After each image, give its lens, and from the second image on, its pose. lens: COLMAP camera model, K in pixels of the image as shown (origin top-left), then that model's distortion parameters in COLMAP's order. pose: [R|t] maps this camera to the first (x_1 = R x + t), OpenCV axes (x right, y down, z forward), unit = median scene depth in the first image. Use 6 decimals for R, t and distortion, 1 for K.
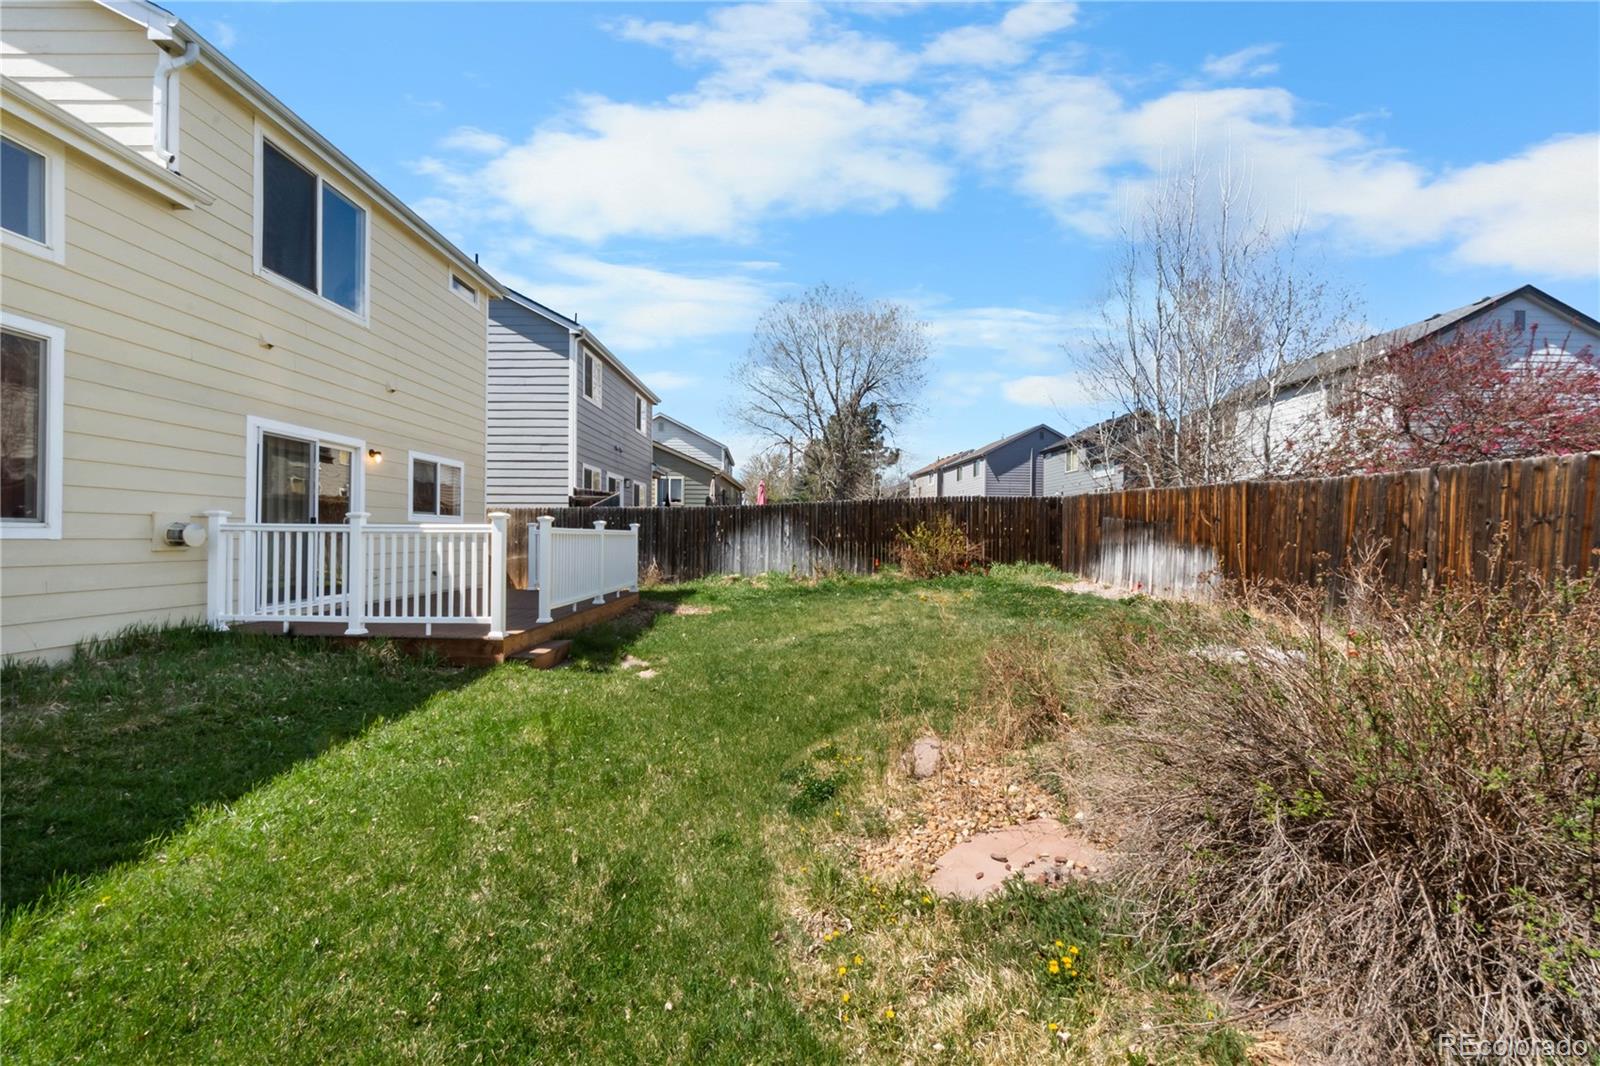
lens RADIAL K [[686.0, 0, 797.0], [0, 686.0, 529.1], [0, 0, 1]] dist [-0.001926, 0.000390]
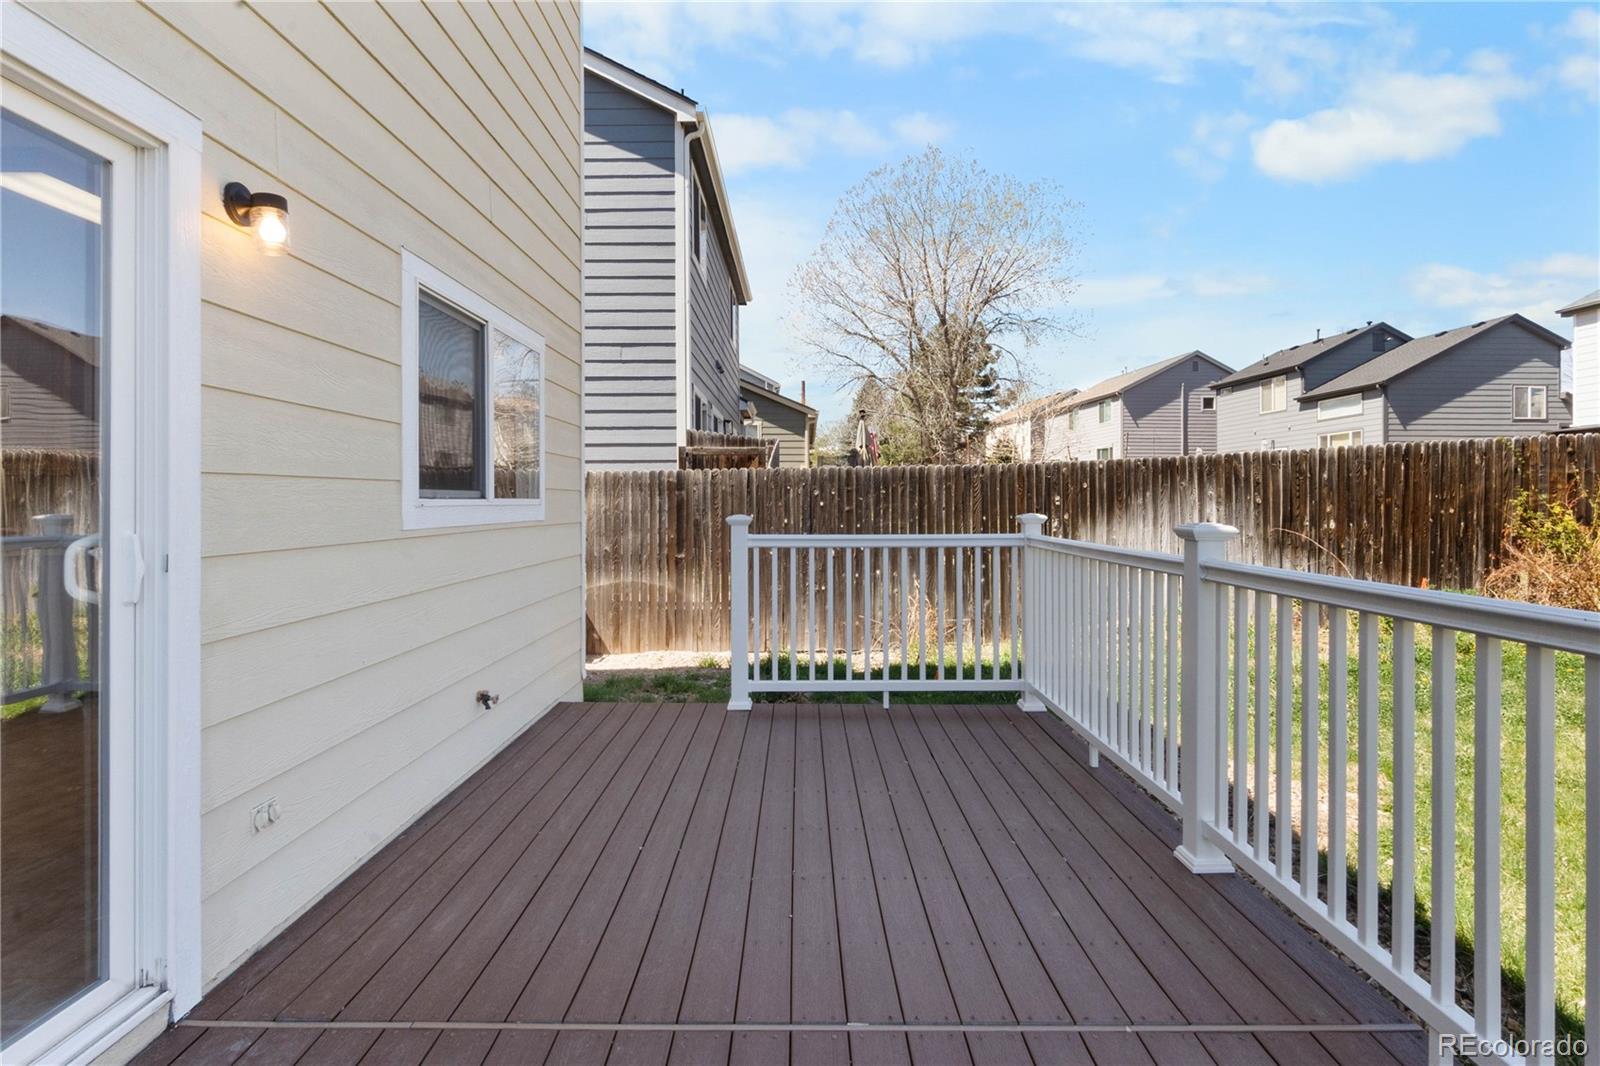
lens RADIAL K [[797.9, 0, 807.8], [0, 797.9, 501.8], [0, 0, 1]] dist [-0.000412, 0.000125]
pose [[0.999774, -0.012408, 0.017251, -0.355687], [0.012206, 0.999856, 0.011763, -0.019627], [-0.017394, -0.011550, 0.999782, 0.590697]]
